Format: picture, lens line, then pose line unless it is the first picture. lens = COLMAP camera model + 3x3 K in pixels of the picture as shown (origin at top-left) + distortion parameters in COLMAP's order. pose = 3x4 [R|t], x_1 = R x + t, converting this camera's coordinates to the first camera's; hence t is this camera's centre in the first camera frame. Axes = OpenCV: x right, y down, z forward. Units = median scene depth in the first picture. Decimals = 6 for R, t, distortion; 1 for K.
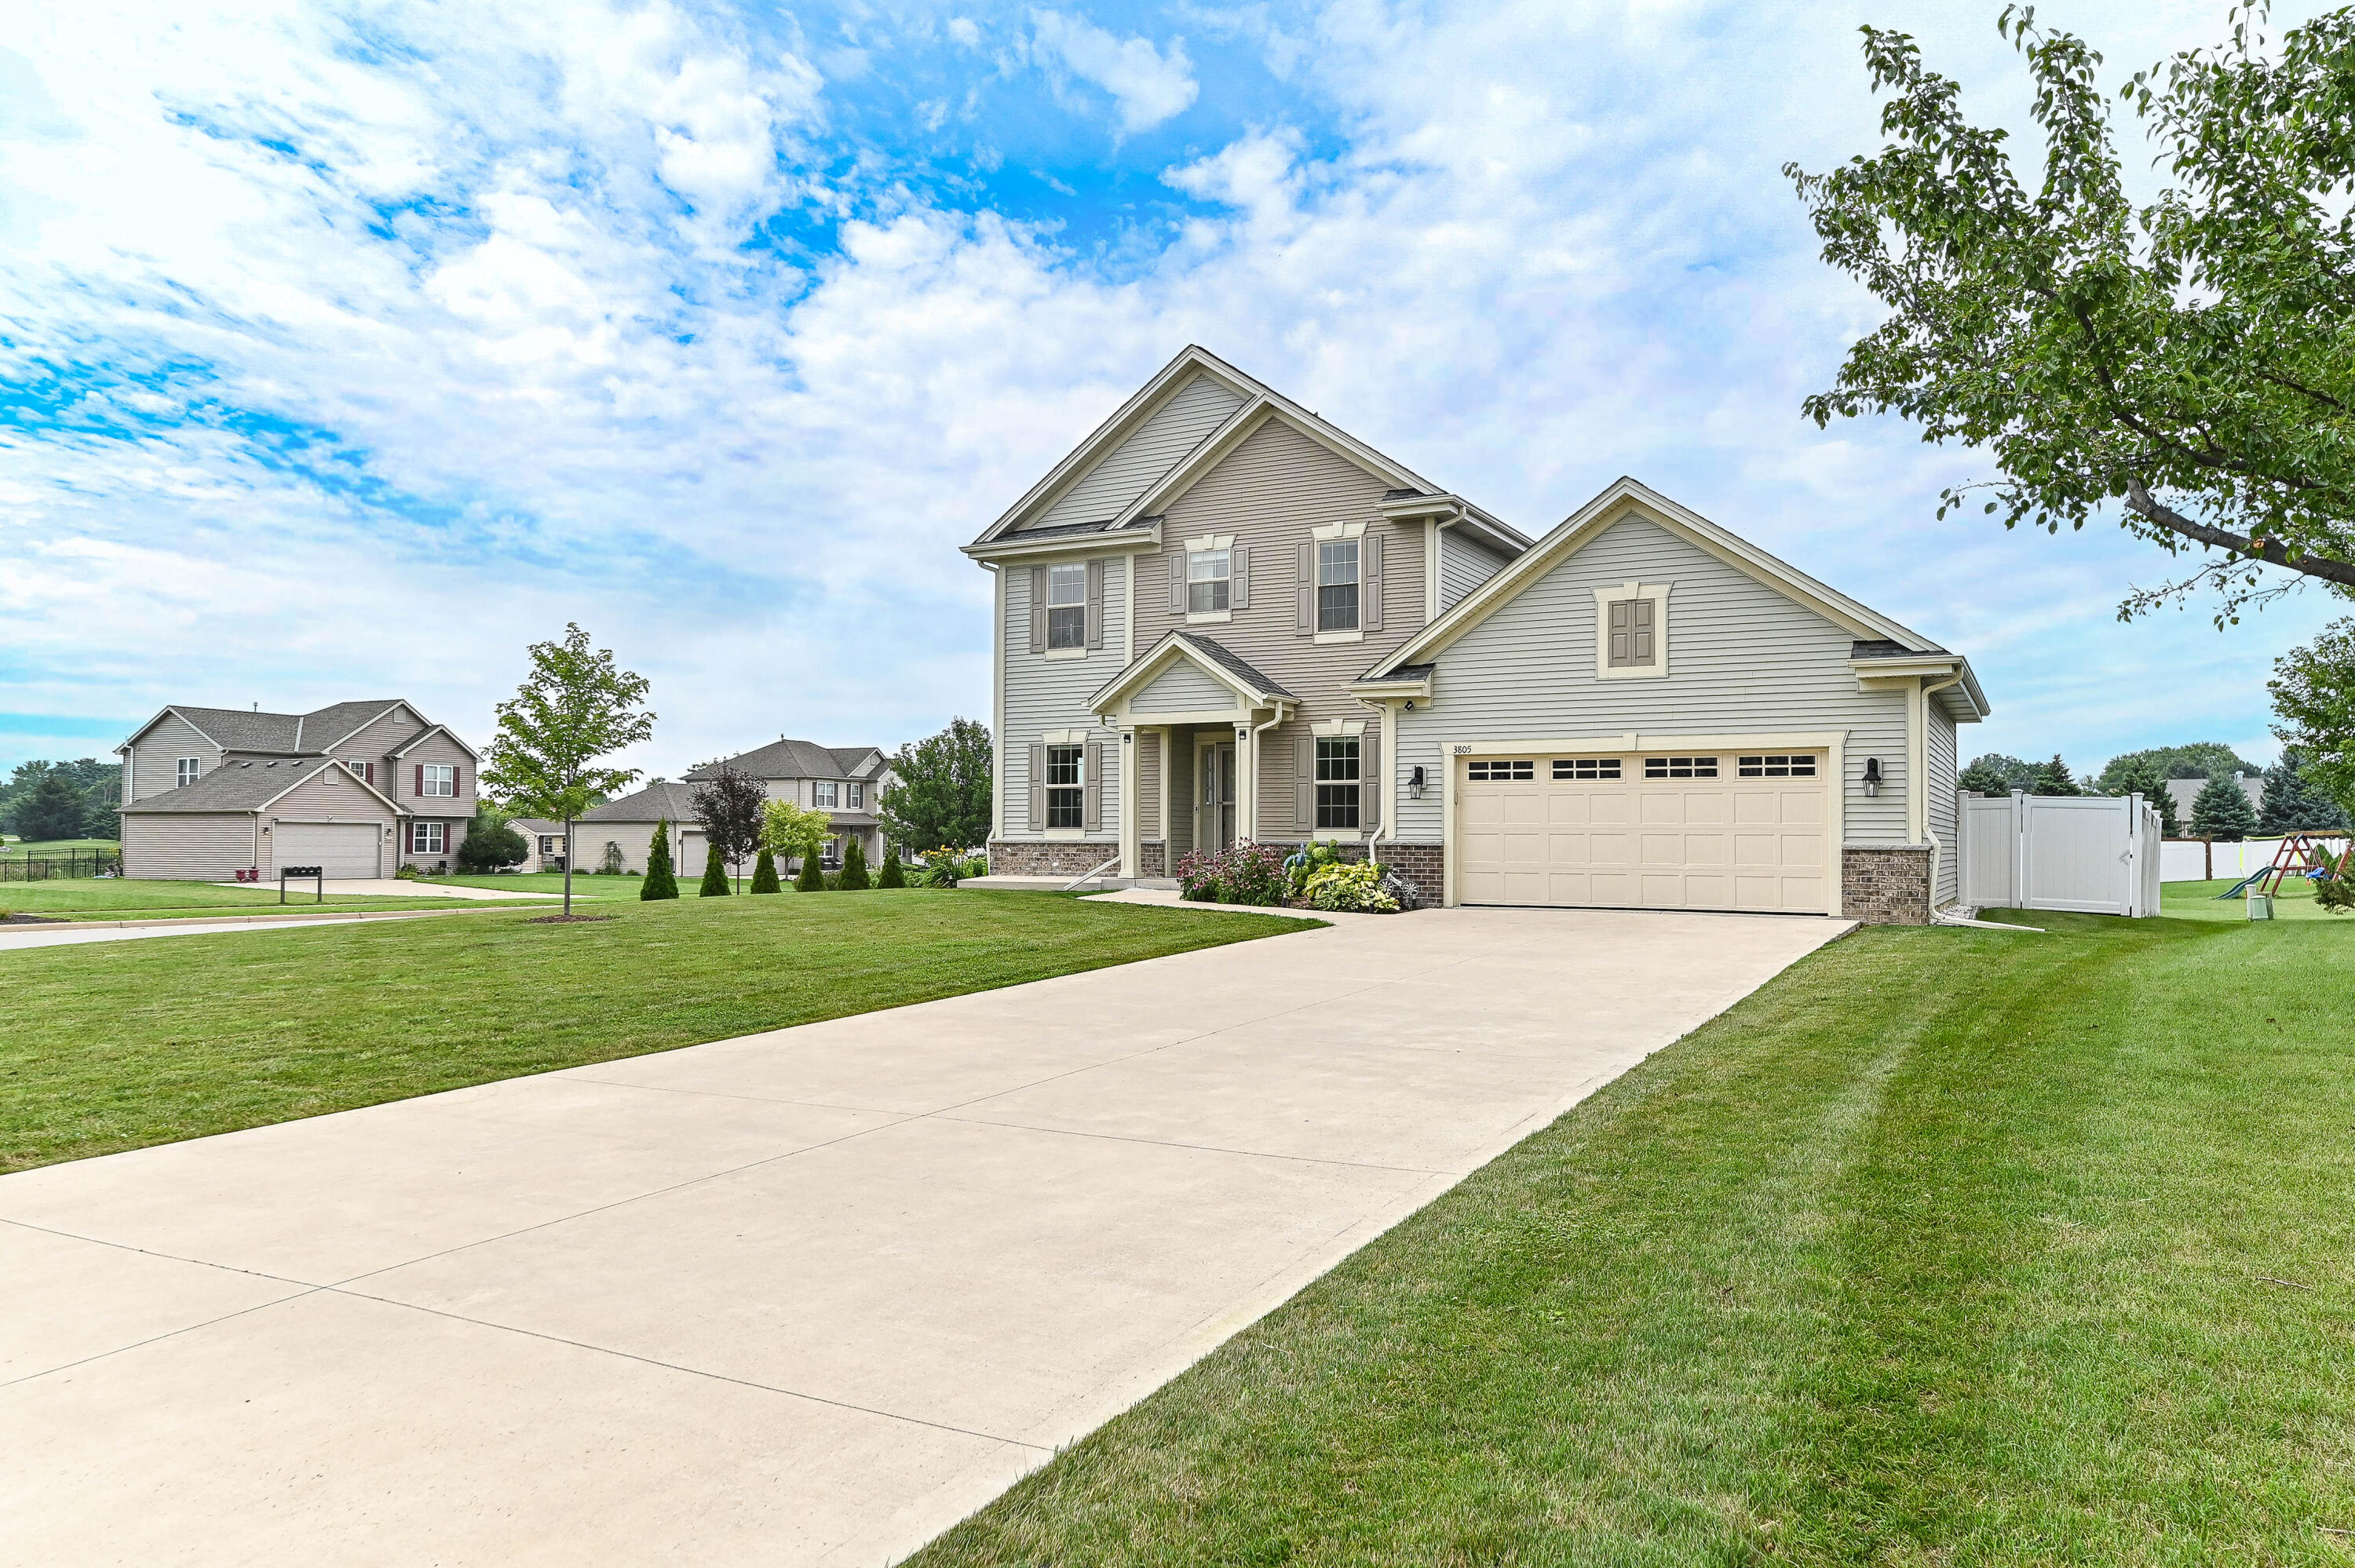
lens RADIAL K [[1696.3, 0, 1179.4], [0, 1696.3, 789.4], [0, 0, 1]] dist [0.000679, 0.000103]
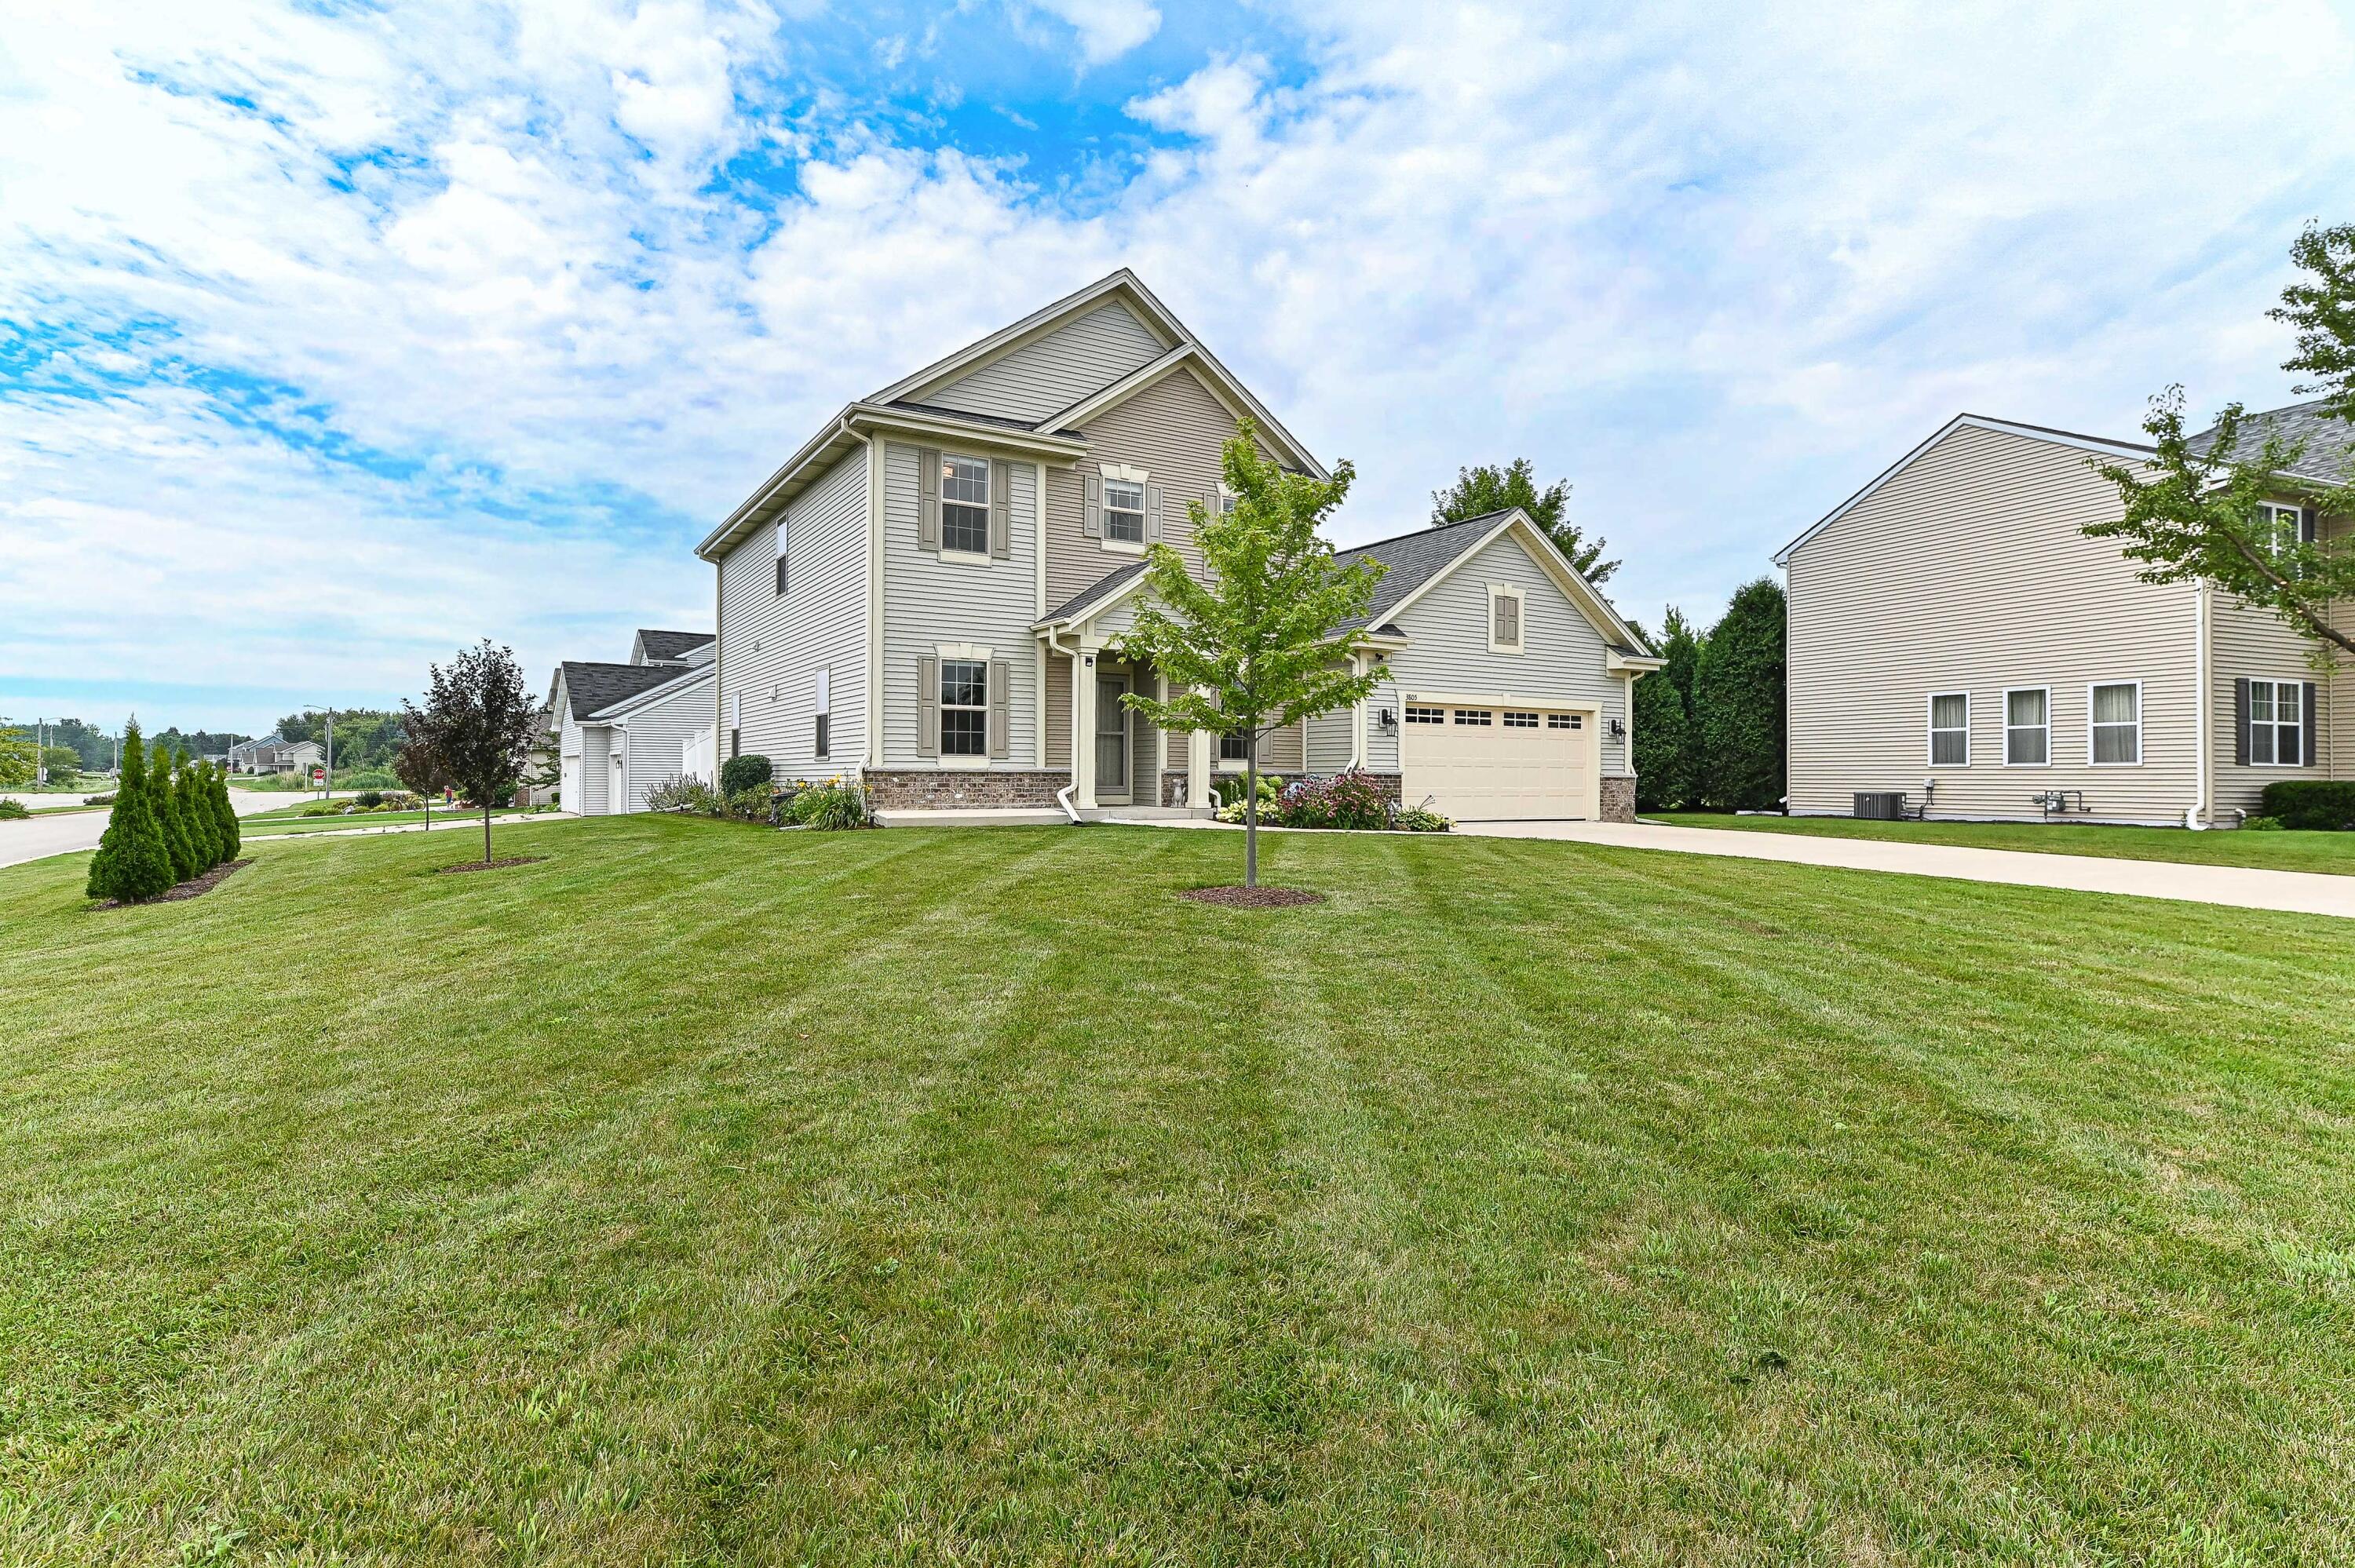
lens RADIAL K [[1142.8, 0, 1147.8], [0, 1142.8, 729.1], [0, 0, 1]] dist [-0.000048, -0.000003]
pose [[0.999090, -0.015516, -0.039720, 0.023683], [0.015279, 0.999864, -0.006259, 0.001742], [0.039812, 0.005646, 0.999191, 0.347112]]
